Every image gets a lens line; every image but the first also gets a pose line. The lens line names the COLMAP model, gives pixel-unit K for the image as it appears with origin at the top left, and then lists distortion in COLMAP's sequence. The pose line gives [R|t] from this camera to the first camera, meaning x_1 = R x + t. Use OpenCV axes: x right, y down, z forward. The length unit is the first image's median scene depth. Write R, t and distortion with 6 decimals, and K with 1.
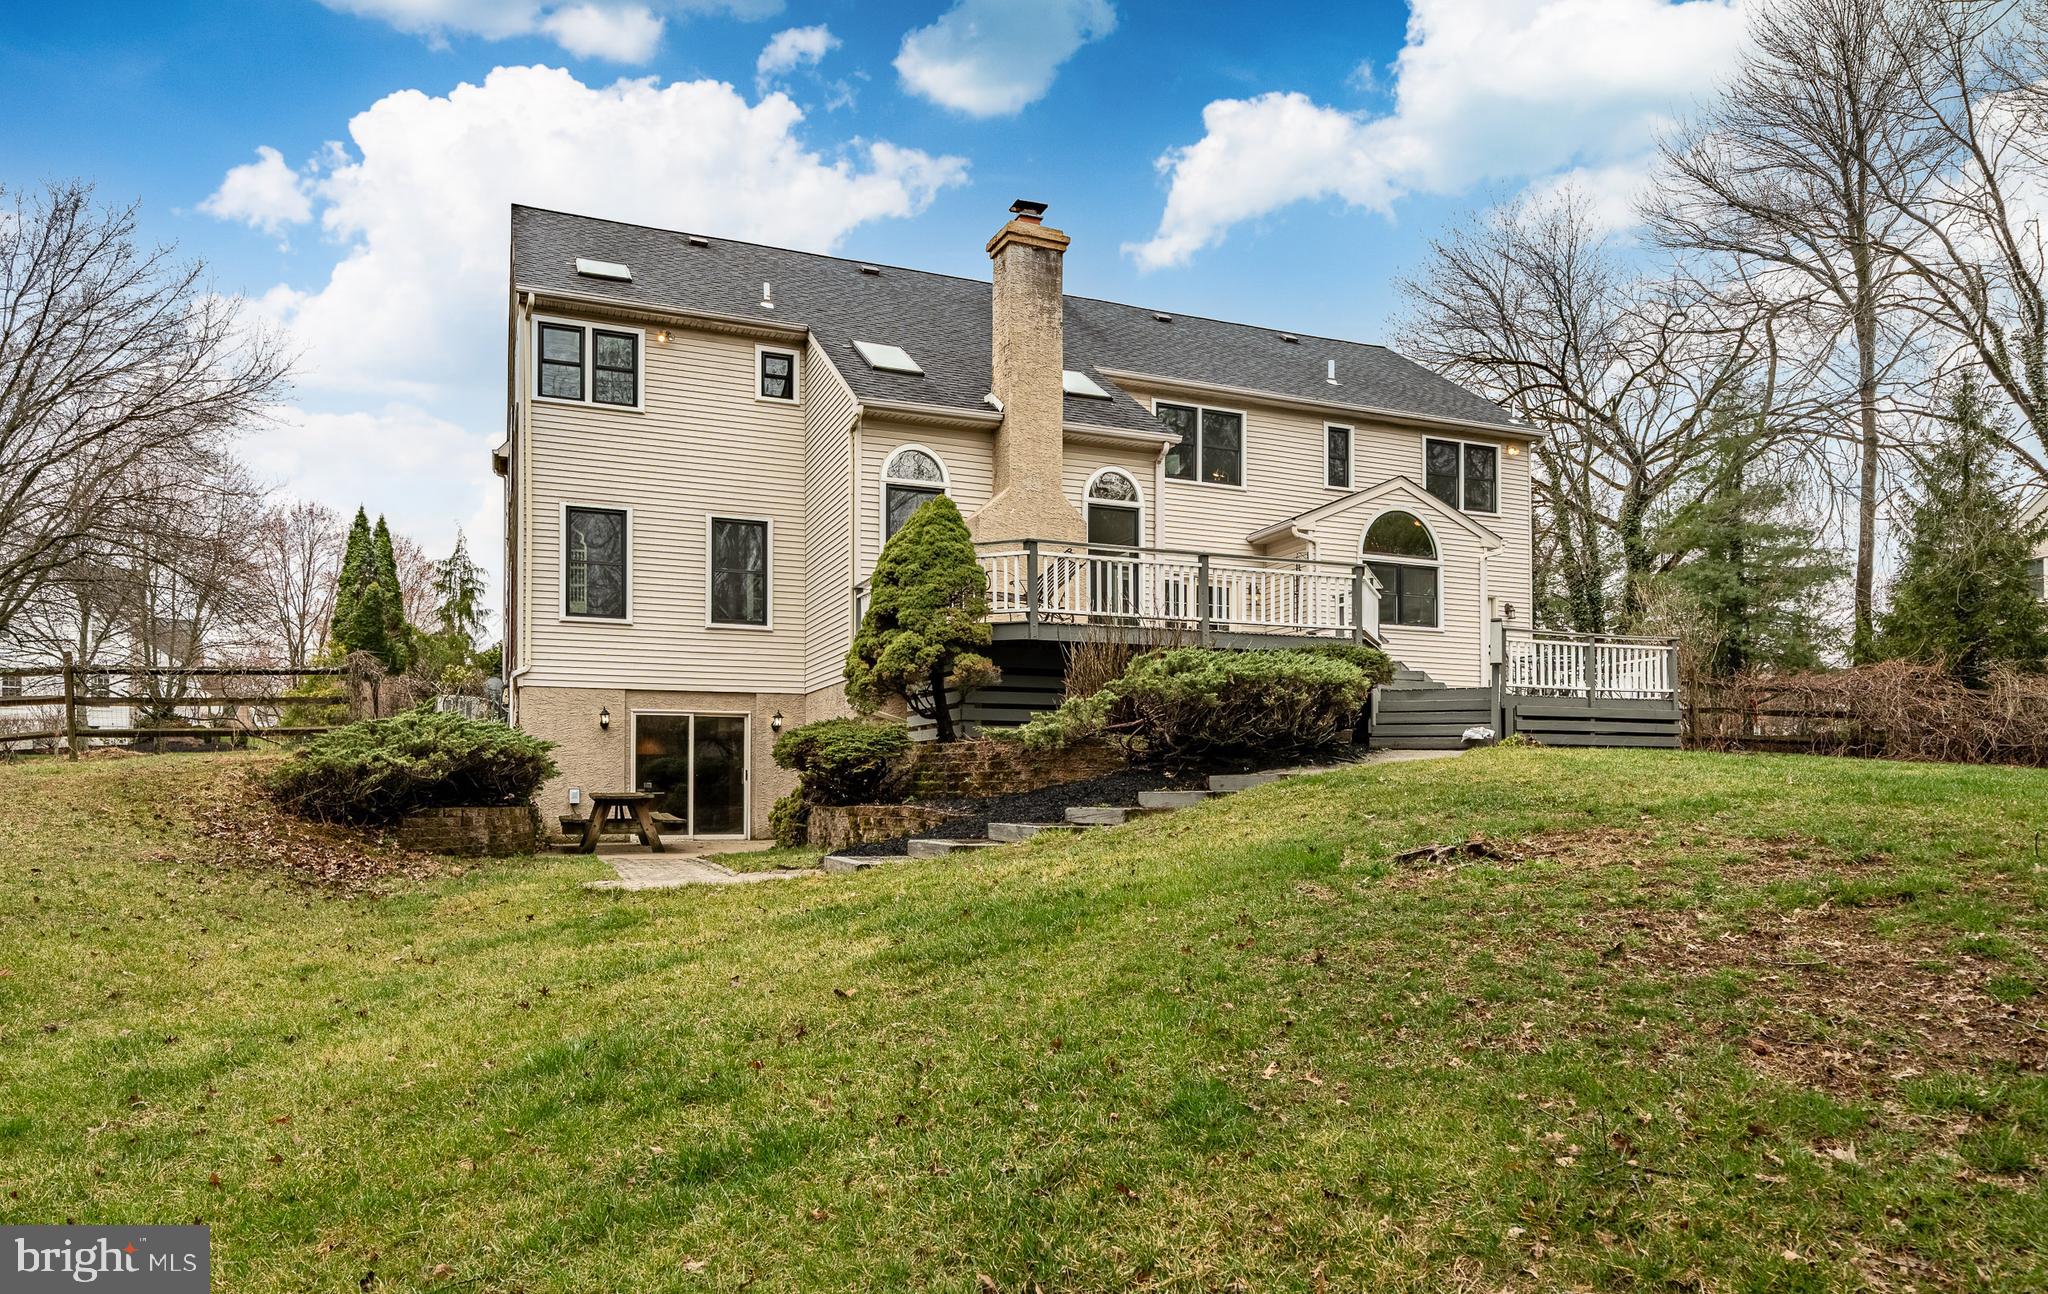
lens RADIAL K [[1246.0, 0, 1006.0], [0, 1246.0, 794.2], [0, 0, 1]] dist [0.001322, 0.000637]
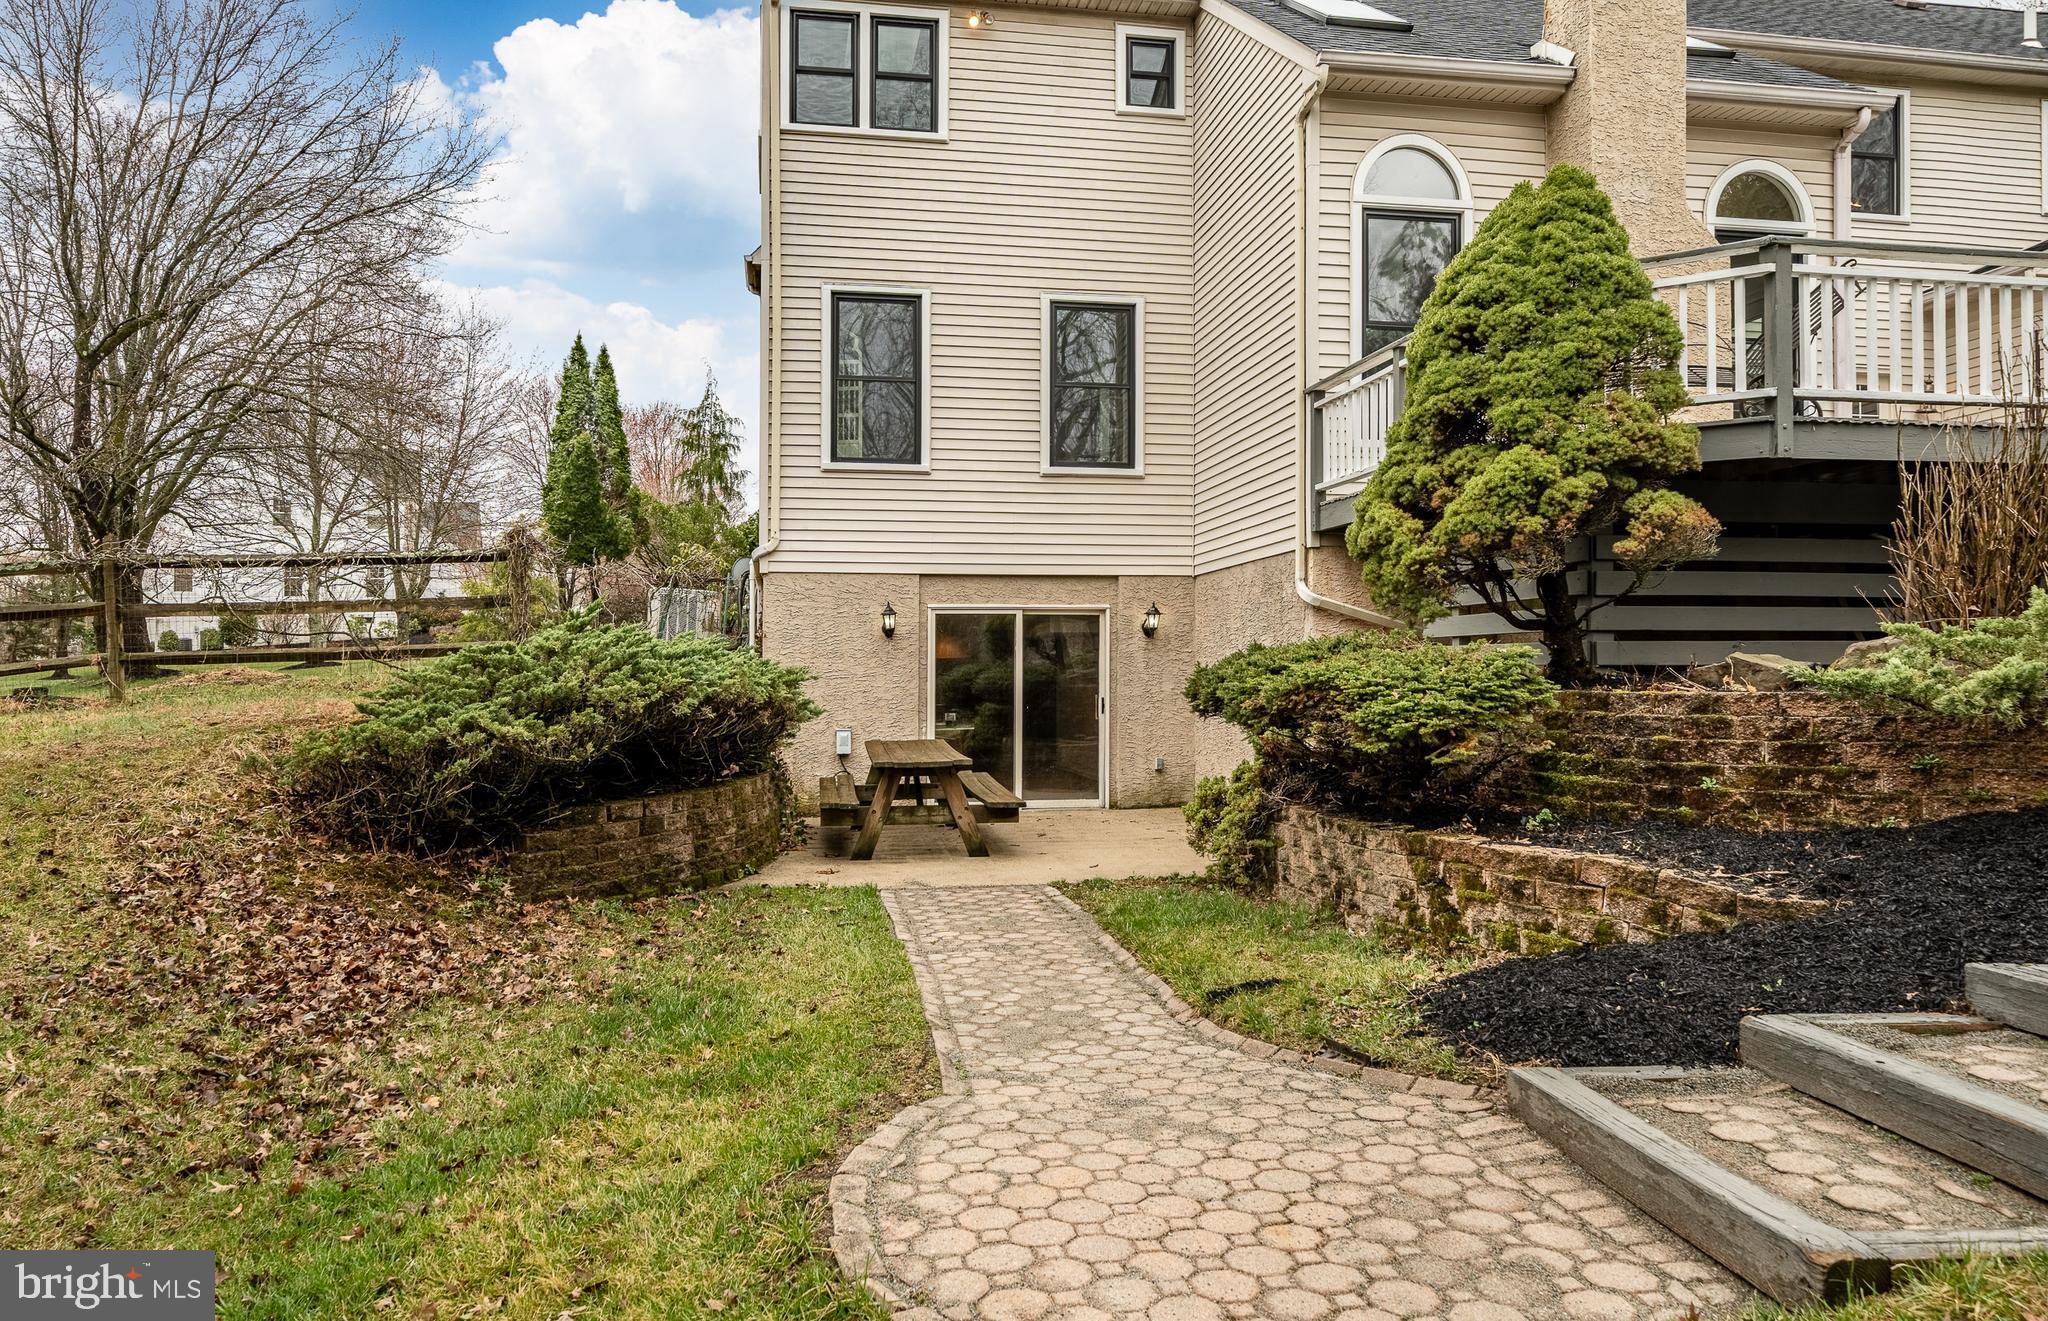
lens RADIAL K [[1410.1, 0, 1026.7], [0, 1410.1, 665.0], [0, 0, 1]] dist [-0.001712, -0.001366]
pose [[0.977551, -0.004568, -0.210649, -0.111915], [0.002440, 0.999943, -0.010363, -0.033806], [0.210684, 0.009616, 0.977507, 0.342355]]
